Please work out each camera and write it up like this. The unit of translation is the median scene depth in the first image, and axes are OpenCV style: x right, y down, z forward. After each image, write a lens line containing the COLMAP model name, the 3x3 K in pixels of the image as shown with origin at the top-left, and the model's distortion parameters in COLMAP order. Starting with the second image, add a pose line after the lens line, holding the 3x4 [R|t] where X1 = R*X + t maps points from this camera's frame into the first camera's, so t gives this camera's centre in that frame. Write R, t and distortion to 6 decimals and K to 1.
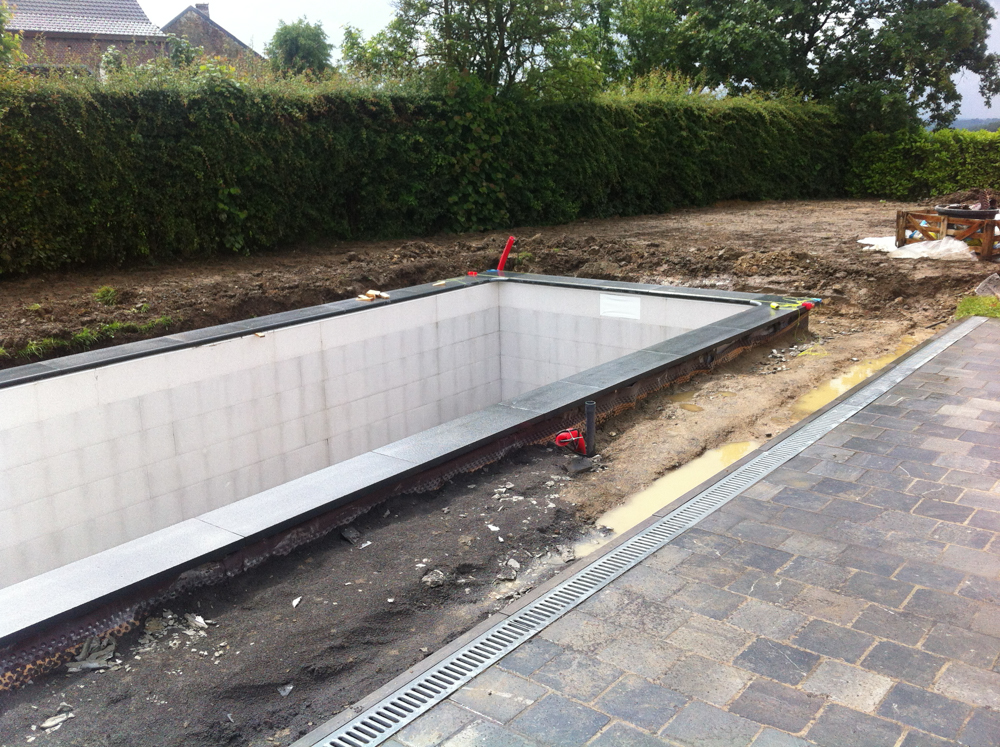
lens RADIAL K [[967.6, 0, 514.6], [0, 967.6, 391.2], [0, 0, 1]] dist [-0.022207, 0.000000]
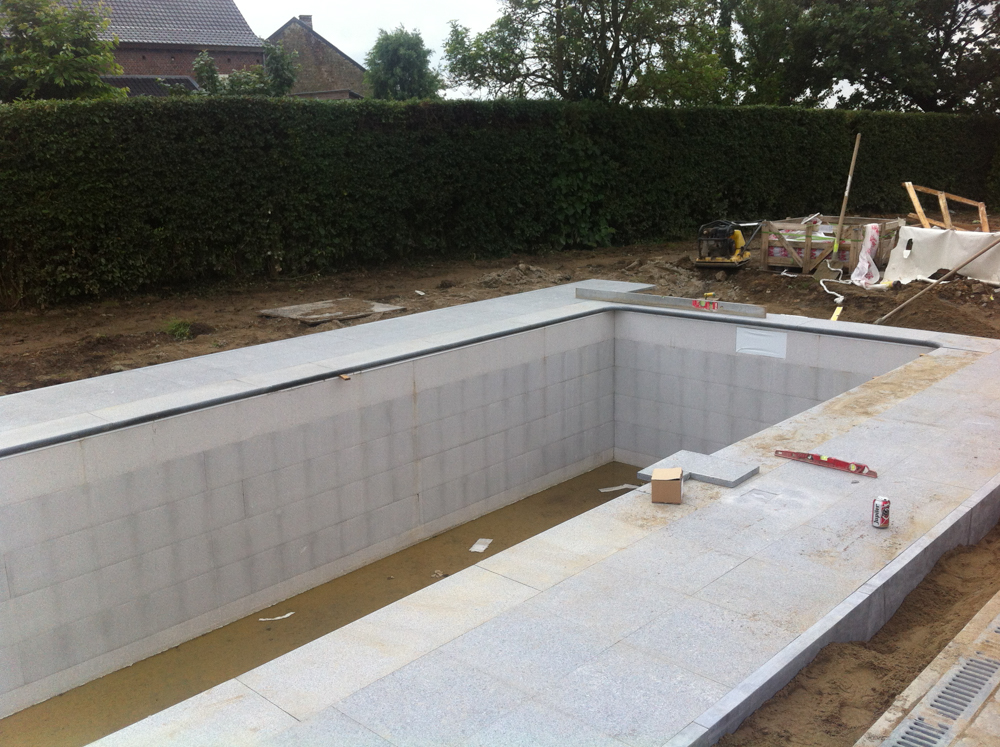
lens RADIAL K [[967.6, 0, 509.2], [0, 967.6, 377.5], [0, 0, 1]] dist [-0.022207, 0.000000]
pose [[0.994867, 0.016409, -0.099849, -0.022398], [-0.018458, 0.999637, -0.019631, -0.033156], [0.099491, 0.021373, 0.994809, 0.114533]]
